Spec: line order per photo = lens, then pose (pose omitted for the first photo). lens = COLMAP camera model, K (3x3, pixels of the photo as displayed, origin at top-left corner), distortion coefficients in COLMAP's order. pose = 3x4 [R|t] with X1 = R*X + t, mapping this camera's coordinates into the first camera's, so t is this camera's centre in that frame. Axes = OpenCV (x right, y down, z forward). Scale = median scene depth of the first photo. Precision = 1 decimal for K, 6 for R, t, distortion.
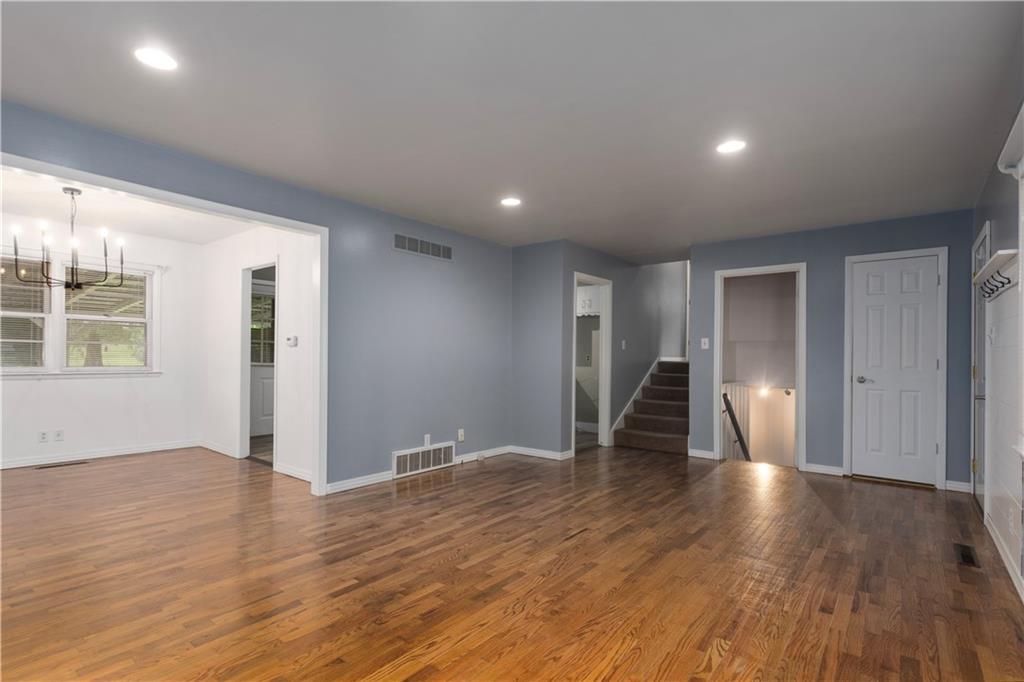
lens RADIAL K [[495.8, 0, 509.8], [0, 495.8, 346.8], [0, 0, 1]] dist [-0.004180, 0.000233]
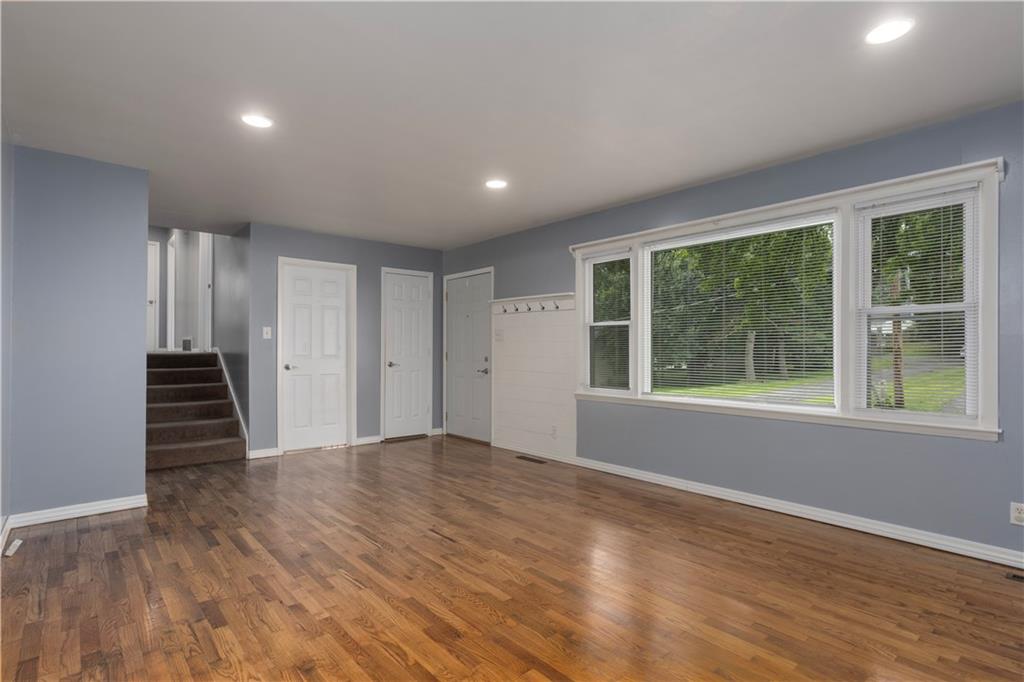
lens RADIAL K [[495.8, 0, 510.4], [0, 495.8, 346.1], [0, 0, 1]] dist [-0.004180, 0.000233]
pose [[0.199417, -0.005373, 0.979900, -0.710726], [-0.017890, 0.999798, 0.009123, 0.002886], [-0.979751, -0.019349, 0.199281, 0.635344]]
